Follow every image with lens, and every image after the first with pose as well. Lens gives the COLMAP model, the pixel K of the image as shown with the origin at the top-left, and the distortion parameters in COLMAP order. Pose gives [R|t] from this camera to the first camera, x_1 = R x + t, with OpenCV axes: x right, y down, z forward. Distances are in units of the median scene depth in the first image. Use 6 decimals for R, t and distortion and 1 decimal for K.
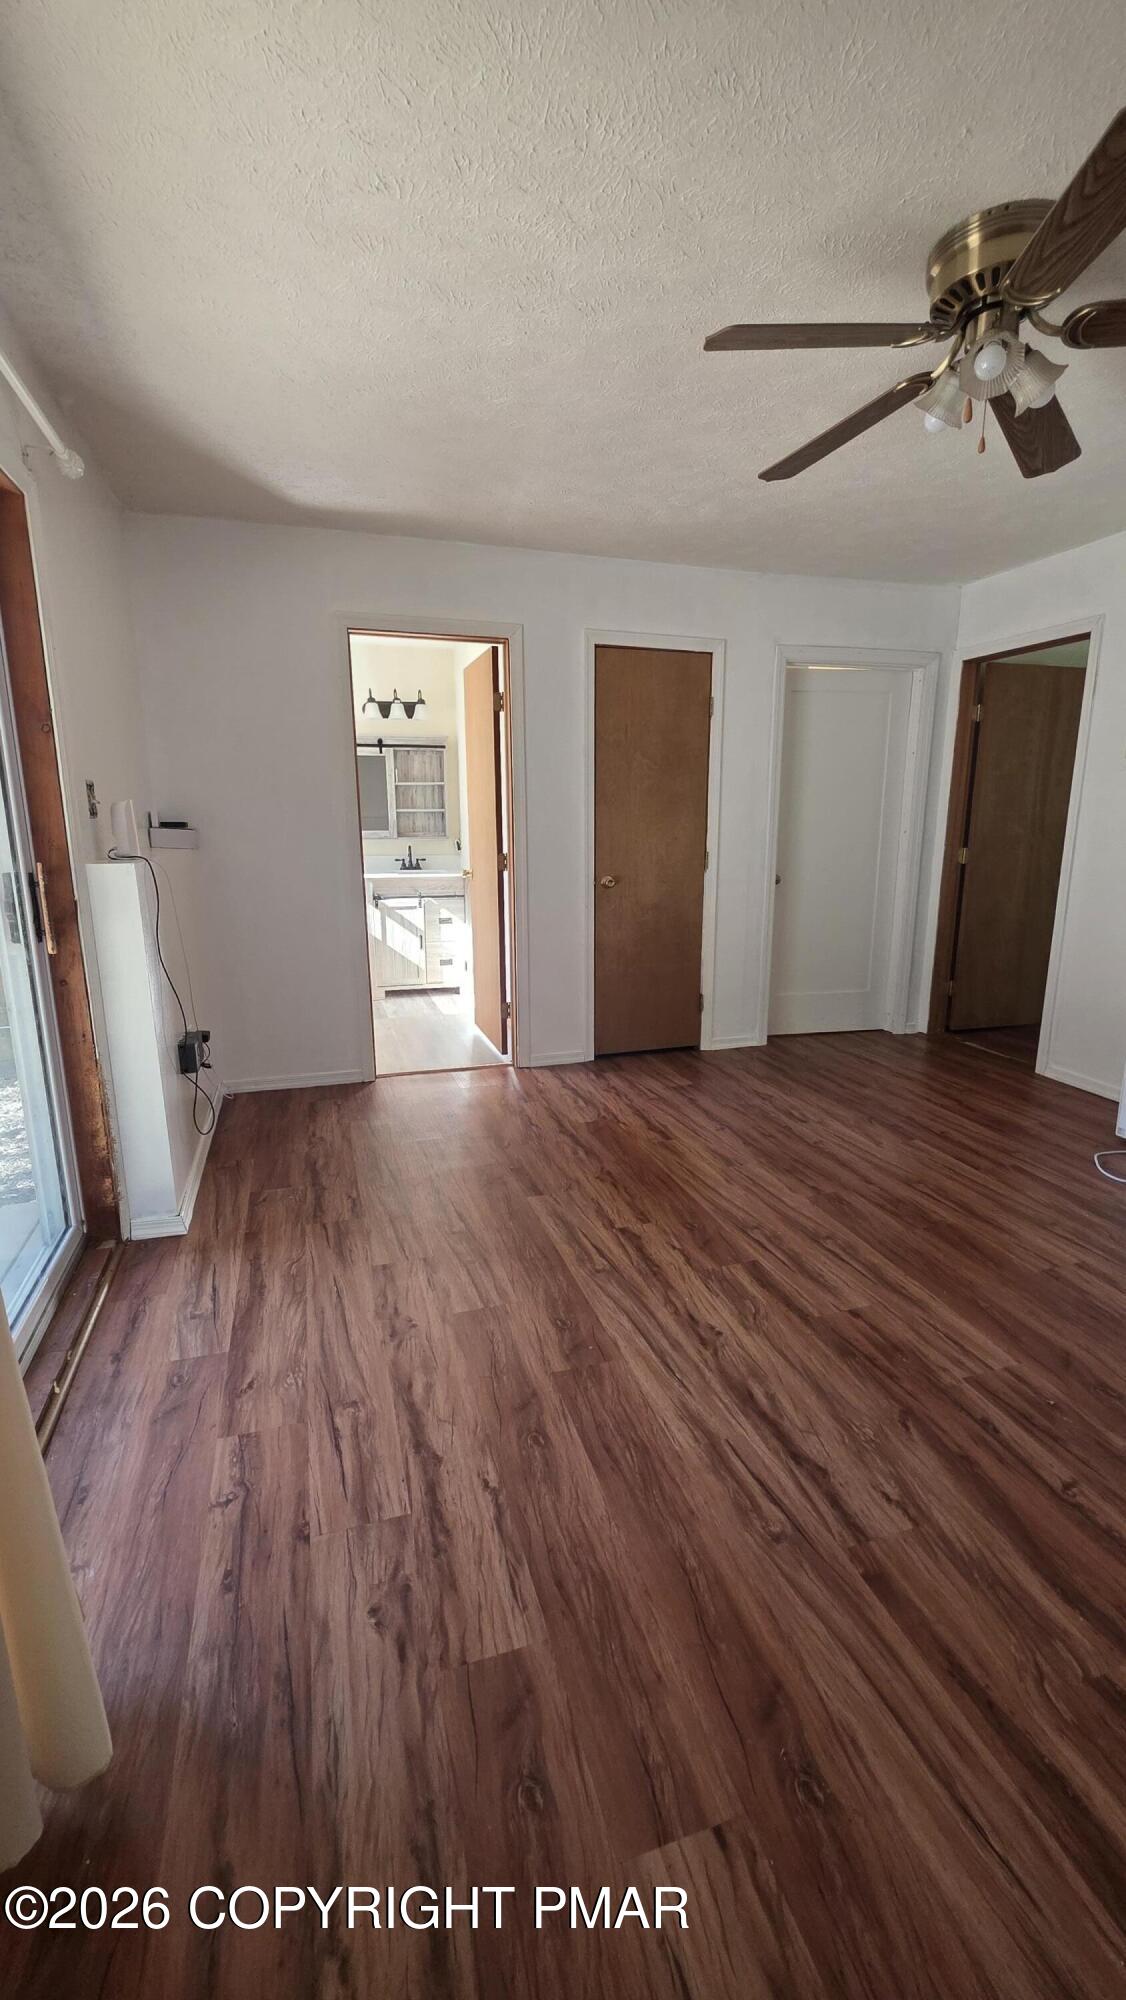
lens RADIAL K [[831.7, 0, 560.6], [0, 831.7, 1002.9], [0, 0, 1]] dist [0.003272, 0.000145]
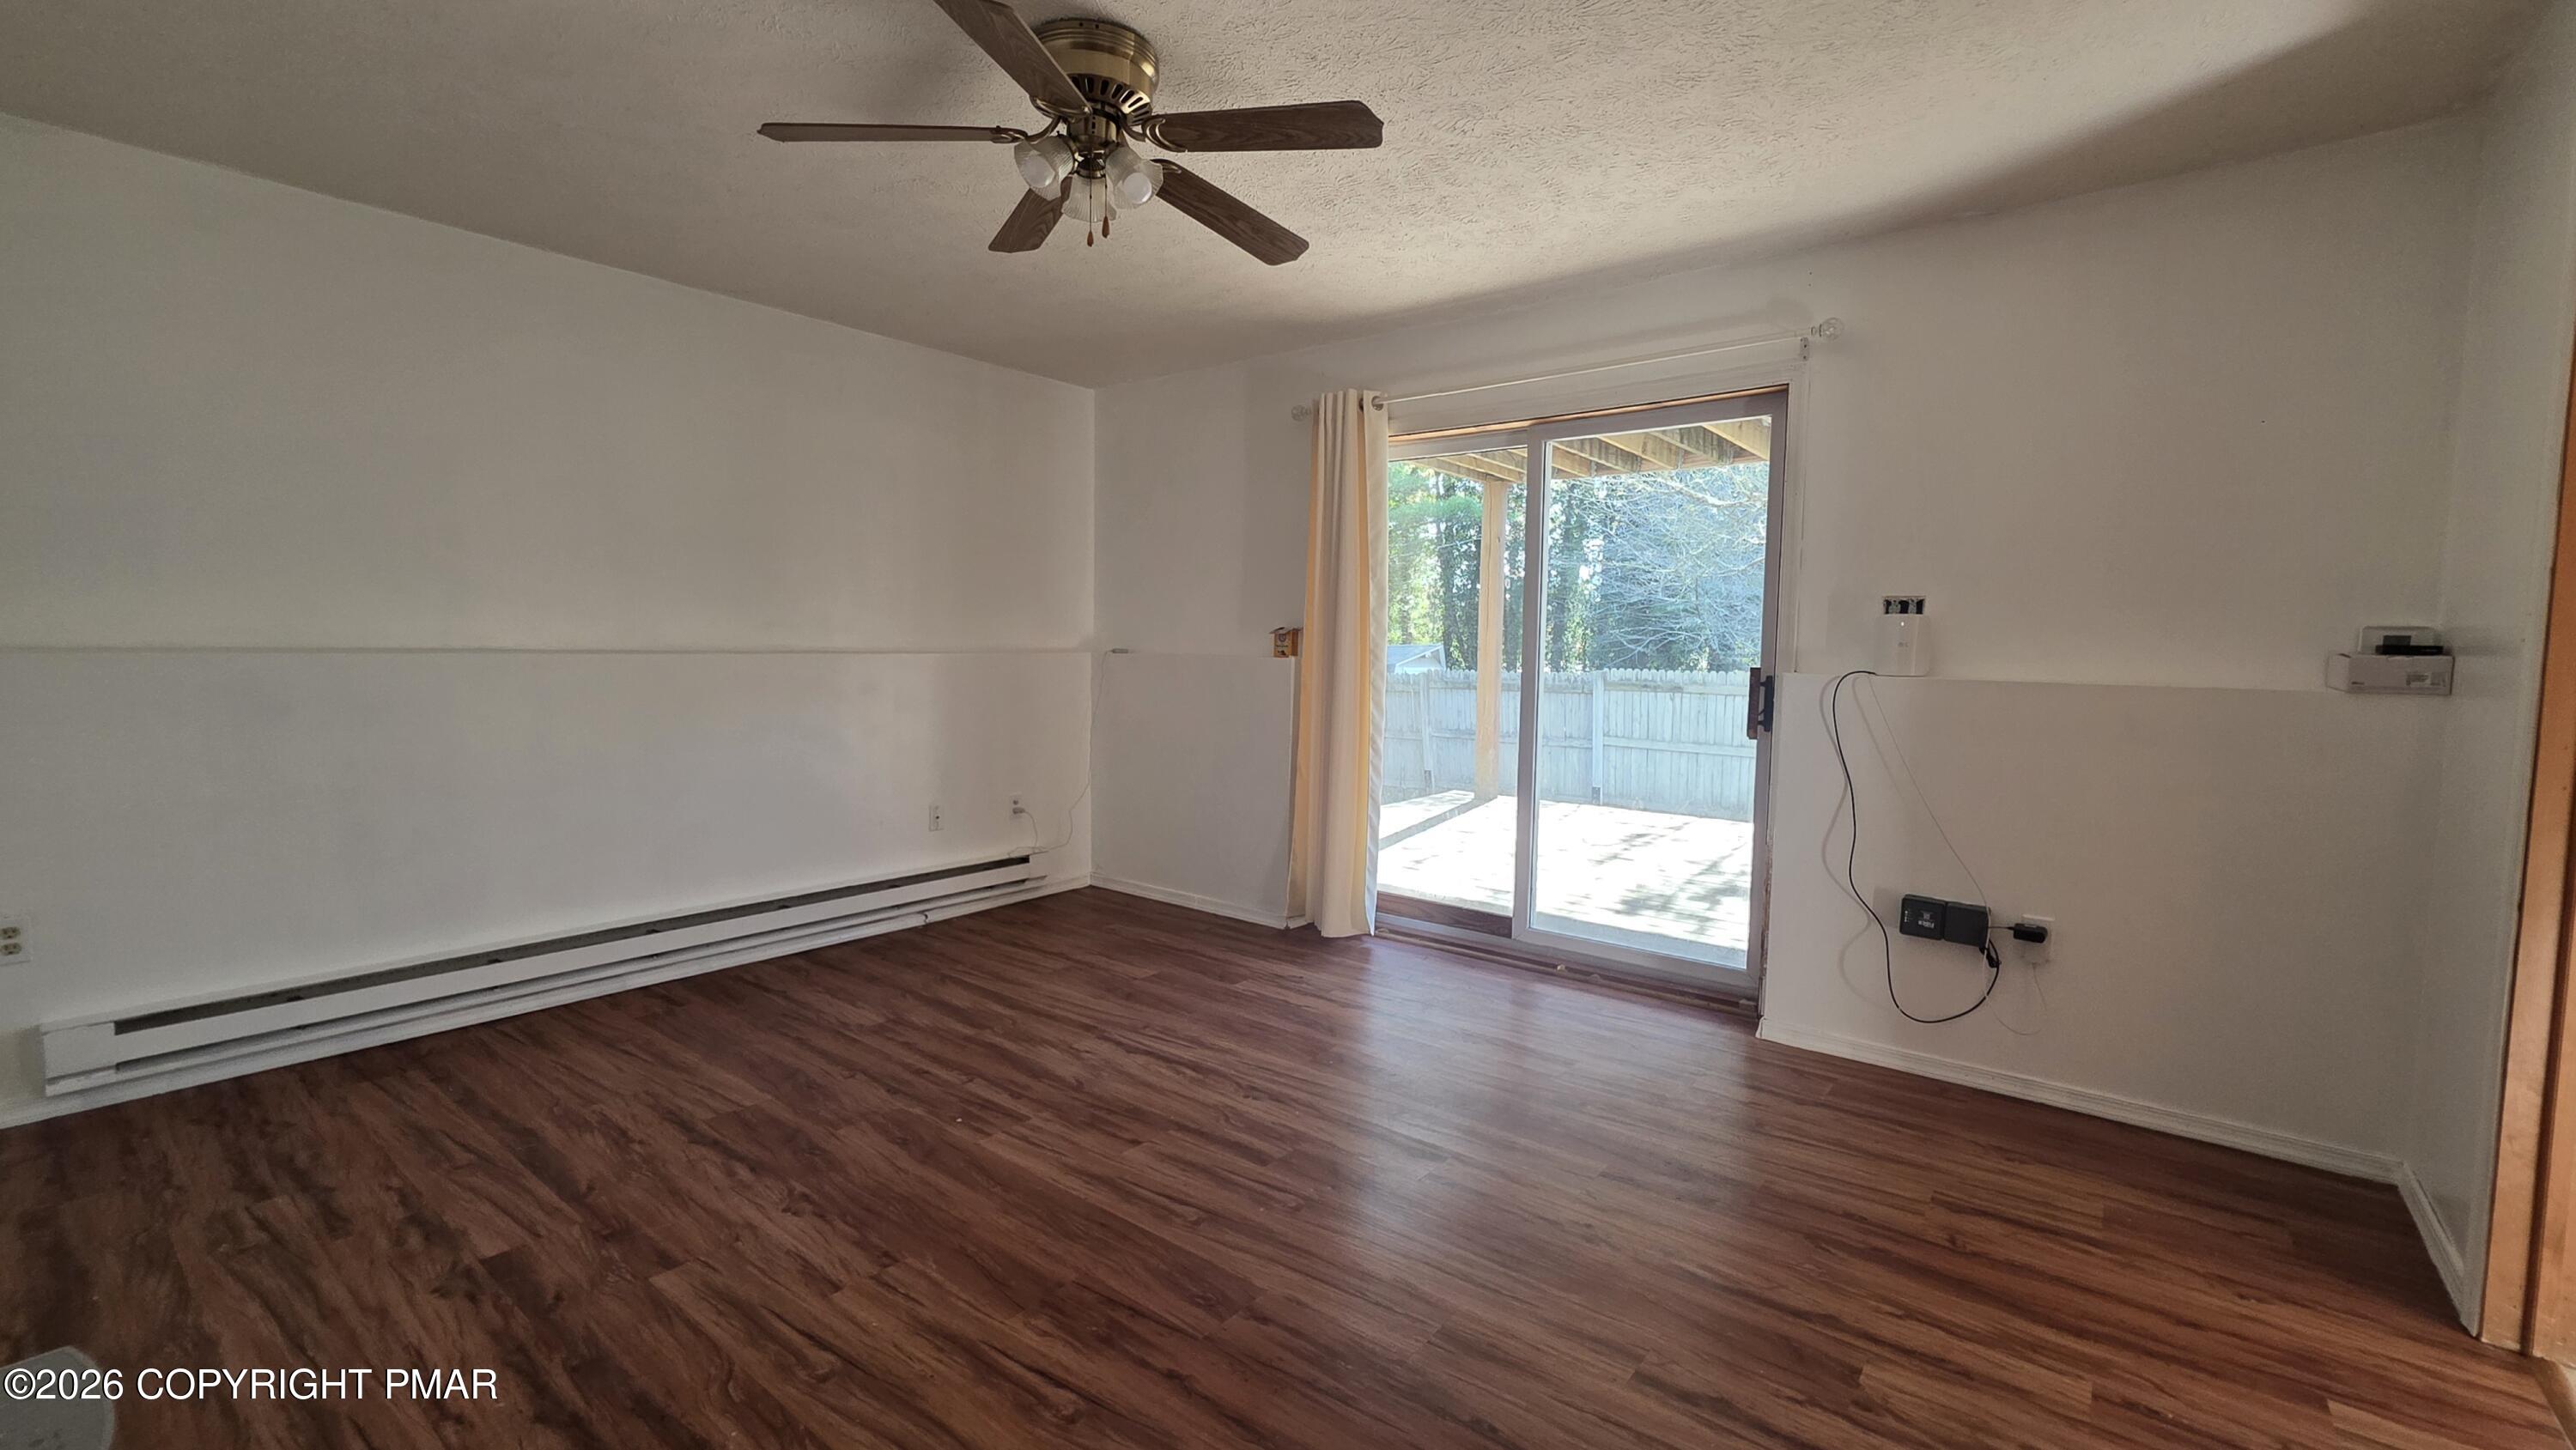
lens RADIAL K [[1071.1, 0, 1289.8], [0, 1071.1, 717.9], [0, 0, 1]] dist [0.003272, 0.000145]
pose [[-0.823211, 0.031584, -0.566857, 0.813102], [-0.136690, 0.958055, 0.251887, -0.373838], [0.551035, 0.284840, -0.784364, 1.766967]]
